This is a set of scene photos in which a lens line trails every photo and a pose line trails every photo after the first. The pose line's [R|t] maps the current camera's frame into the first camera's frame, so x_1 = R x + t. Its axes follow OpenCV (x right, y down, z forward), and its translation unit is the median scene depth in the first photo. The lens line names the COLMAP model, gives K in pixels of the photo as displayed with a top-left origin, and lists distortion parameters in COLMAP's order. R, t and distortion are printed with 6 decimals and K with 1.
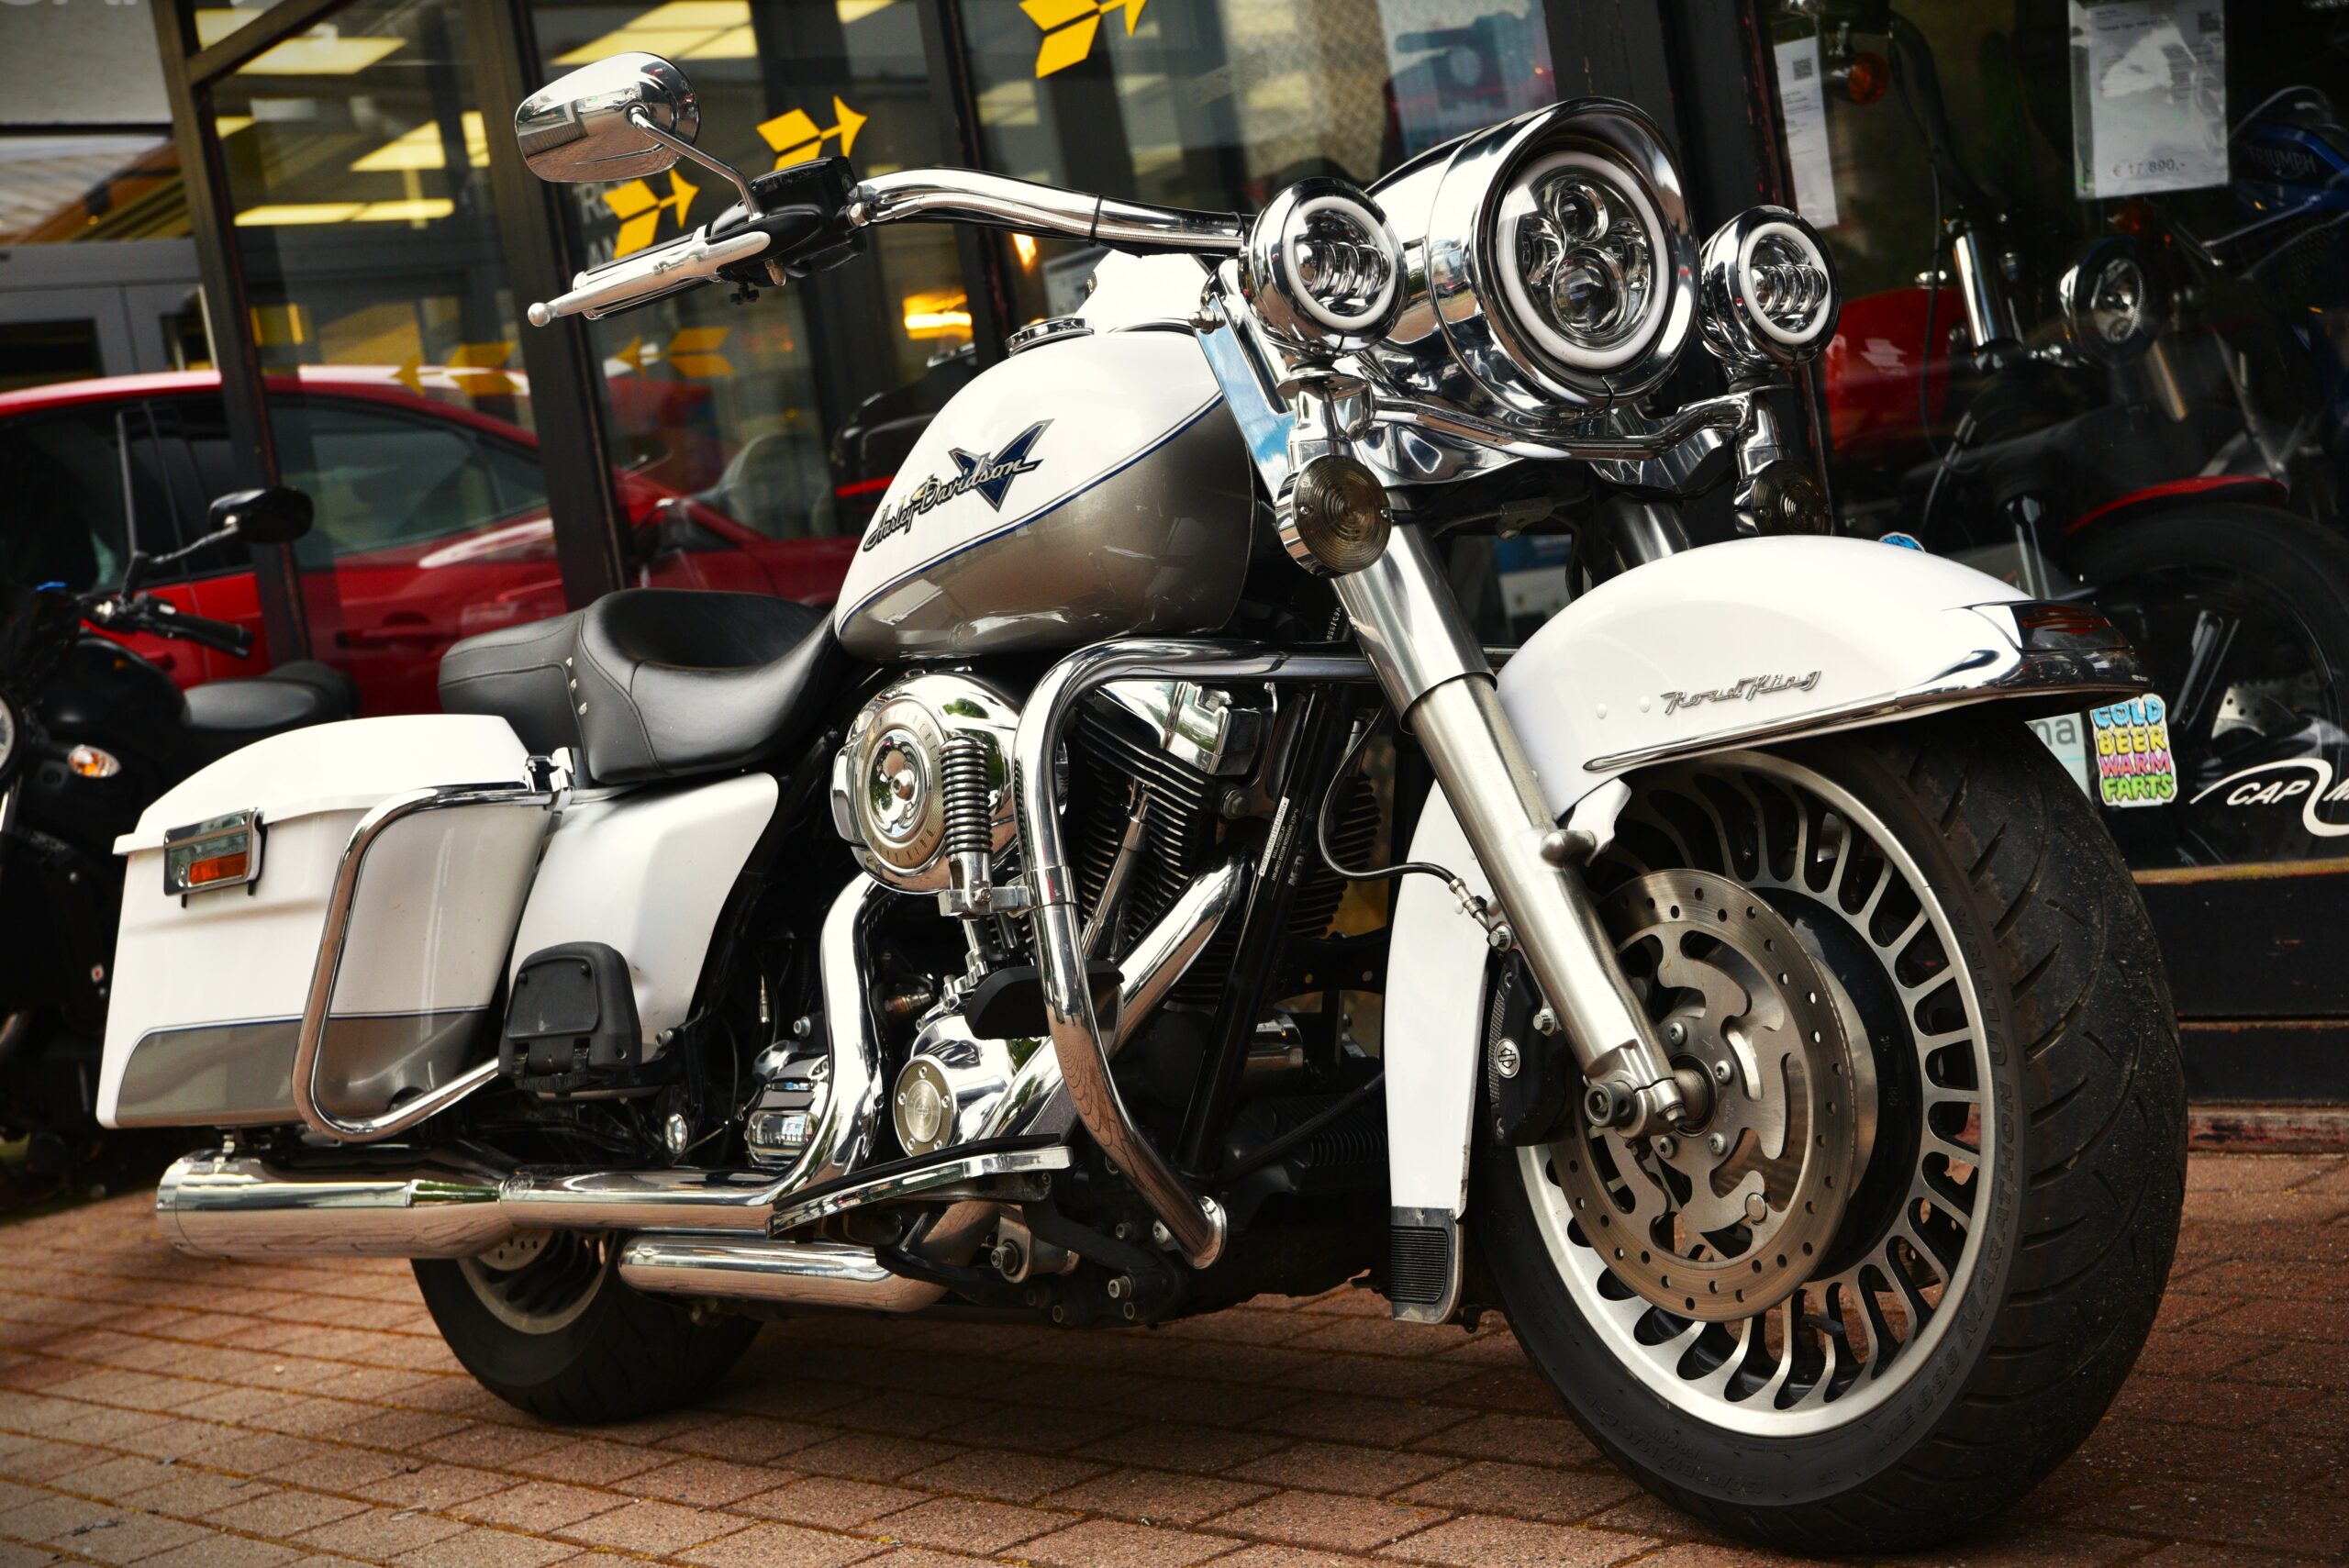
lens RADIAL K [[3586.6, 0, 1172.8], [0, 3586.6, 789.7], [0, 0, 1]] dist [0.106832, 0.000000]
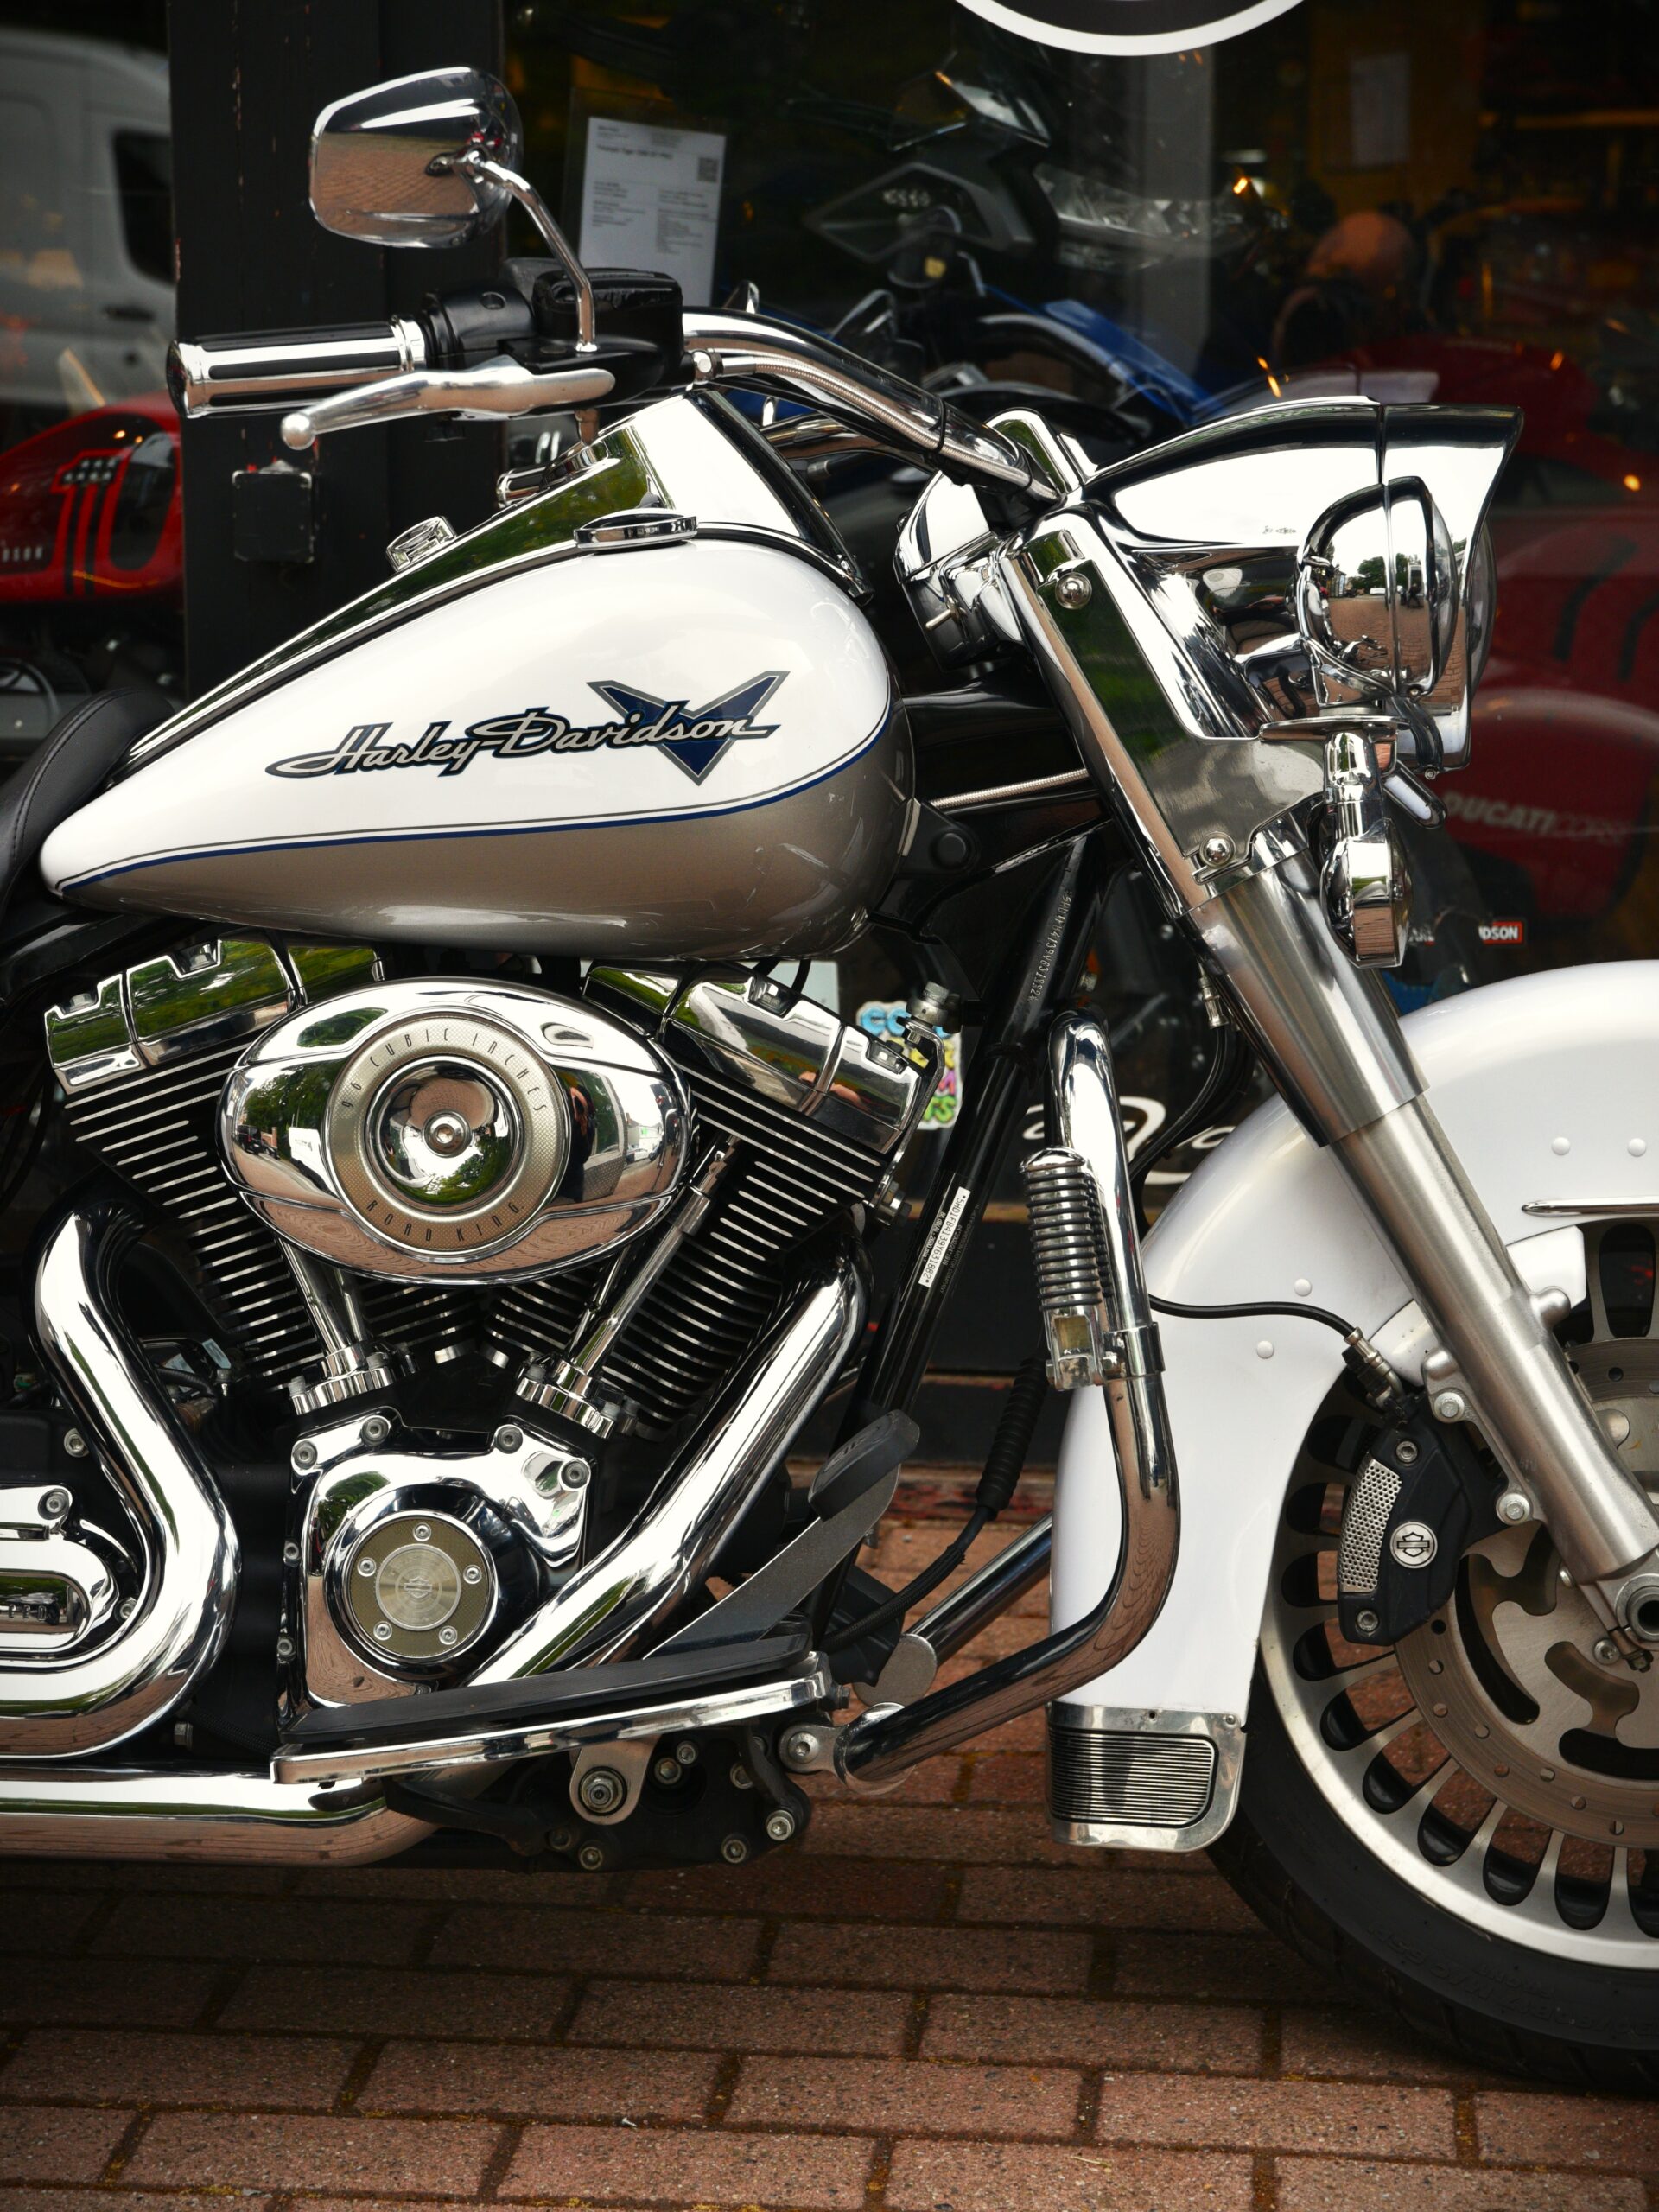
lens RADIAL K [[4533.9, 0, 817.5], [0, 4533.9, 1101.0], [0, 0, 1]] dist [0.220433, 0.000000]
pose [[0.669016, 0.039219, 0.742212, -0.720639], [-0.094193, 0.995029, 0.032325, -0.045500], [-0.737255, -0.091537, 0.669385, 0.356953]]
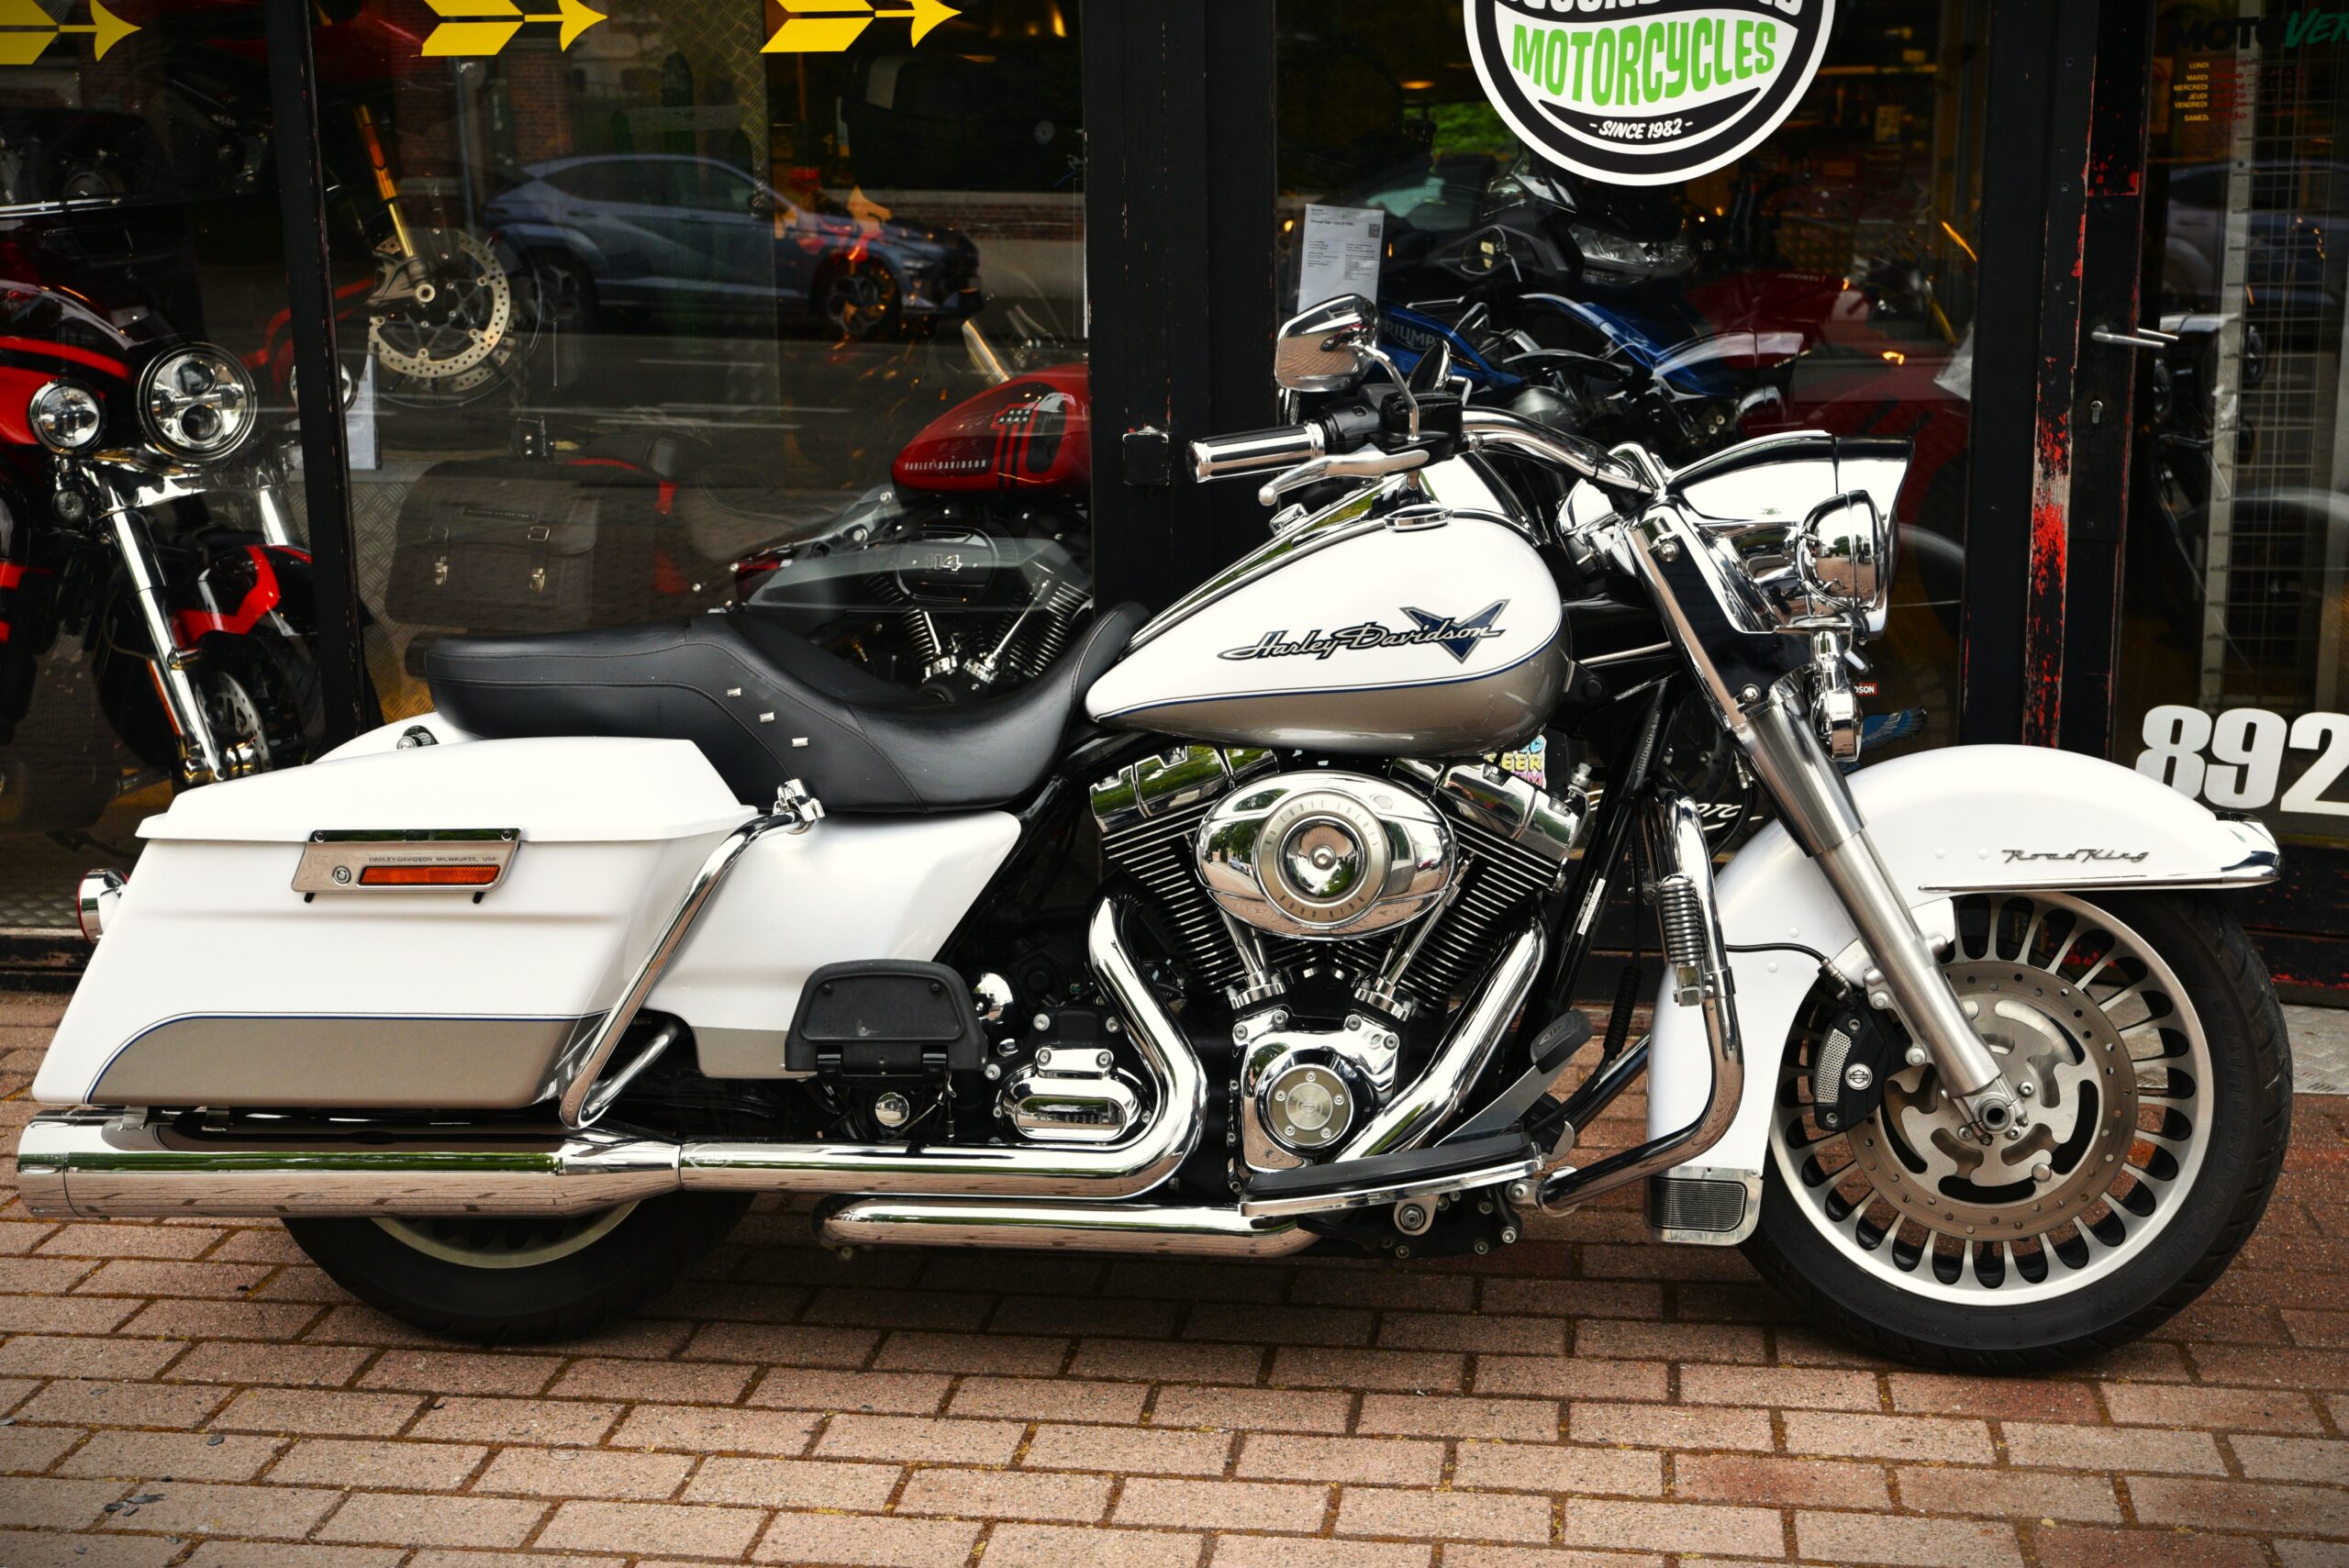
lens RADIAL K [[2947.5, 0, 1179.7], [0, 2947.5, 791.7], [0, 0, 1]] dist [0.043527, 0.000000]
pose [[0.699632, 0.003197, 0.714496, -0.899376], [-0.079188, 0.994176, 0.073092, -0.102026], [-0.710102, -0.107717, 0.695811, 0.315057]]
